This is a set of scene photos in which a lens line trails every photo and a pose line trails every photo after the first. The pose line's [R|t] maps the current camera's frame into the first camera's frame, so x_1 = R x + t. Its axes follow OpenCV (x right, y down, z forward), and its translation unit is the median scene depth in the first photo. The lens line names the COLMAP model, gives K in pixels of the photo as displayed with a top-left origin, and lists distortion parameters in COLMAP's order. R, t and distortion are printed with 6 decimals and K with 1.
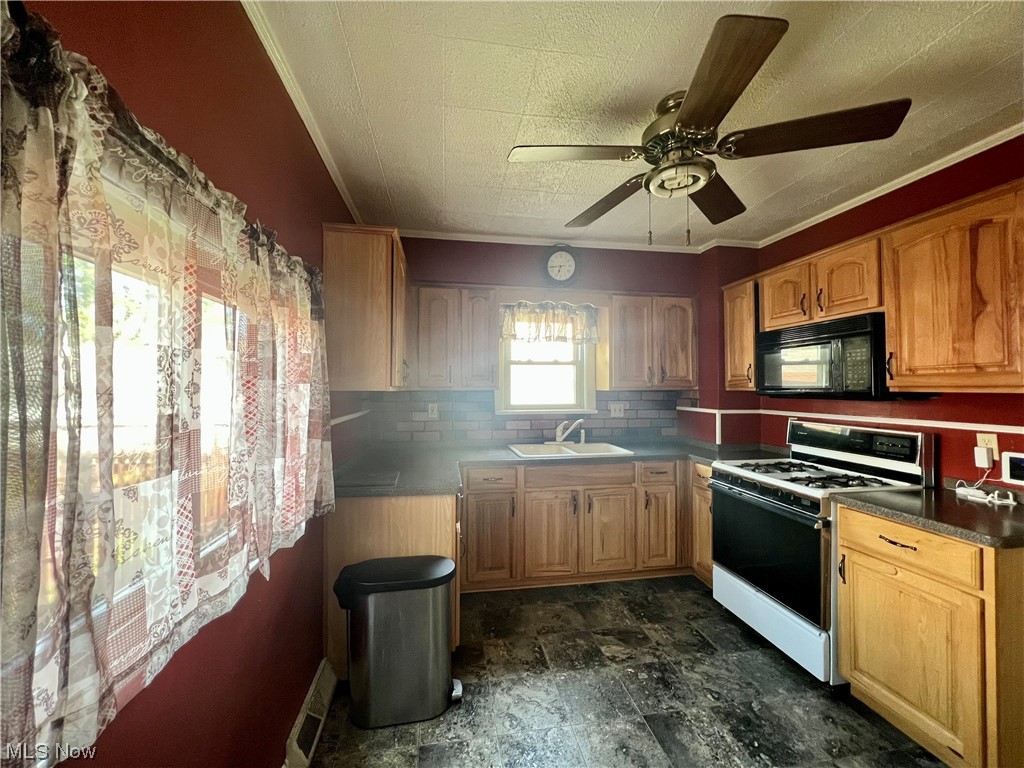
lens RADIAL K [[410.1, 0, 509.8], [0, 410.1, 383.7], [0, 0, 1]] dist [0.000286, 0.000266]
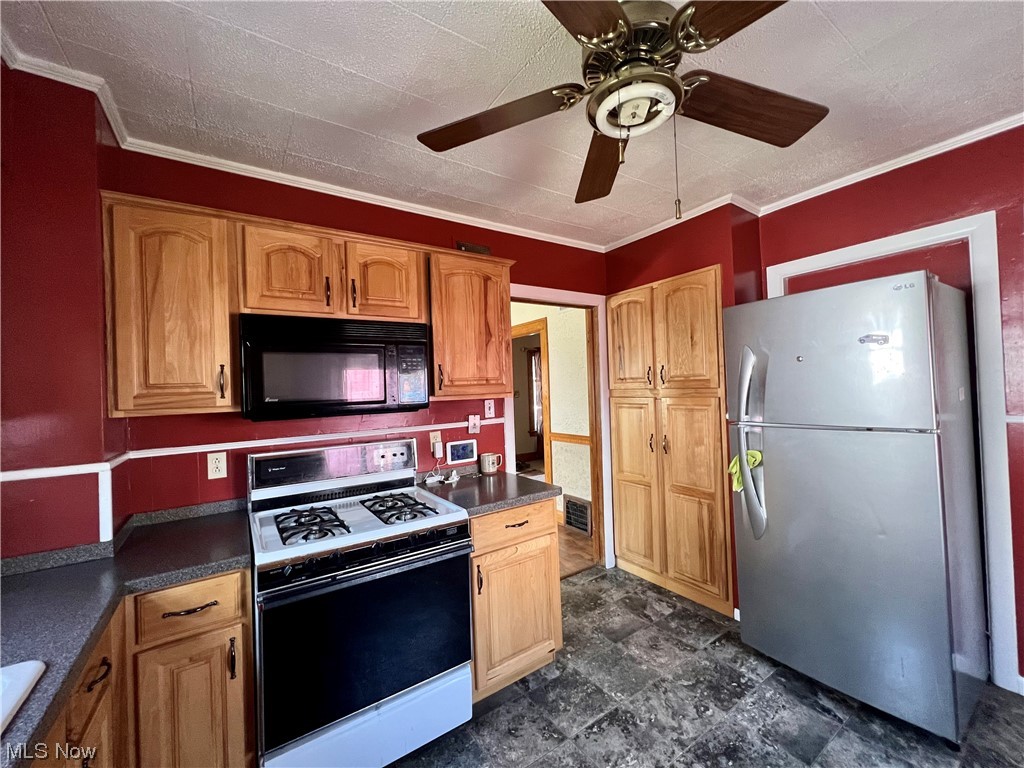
lens RADIAL K [[421.0, 0, 536.5], [0, 421.0, 382.4], [0, 0, 1]] dist [0.000377, 0.000145]
pose [[-0.434106, 0.034464, 0.900202, -0.185109], [0.030894, 0.999250, -0.023358, 0.004805], [-0.900332, 0.017671, -0.434845, 1.334230]]
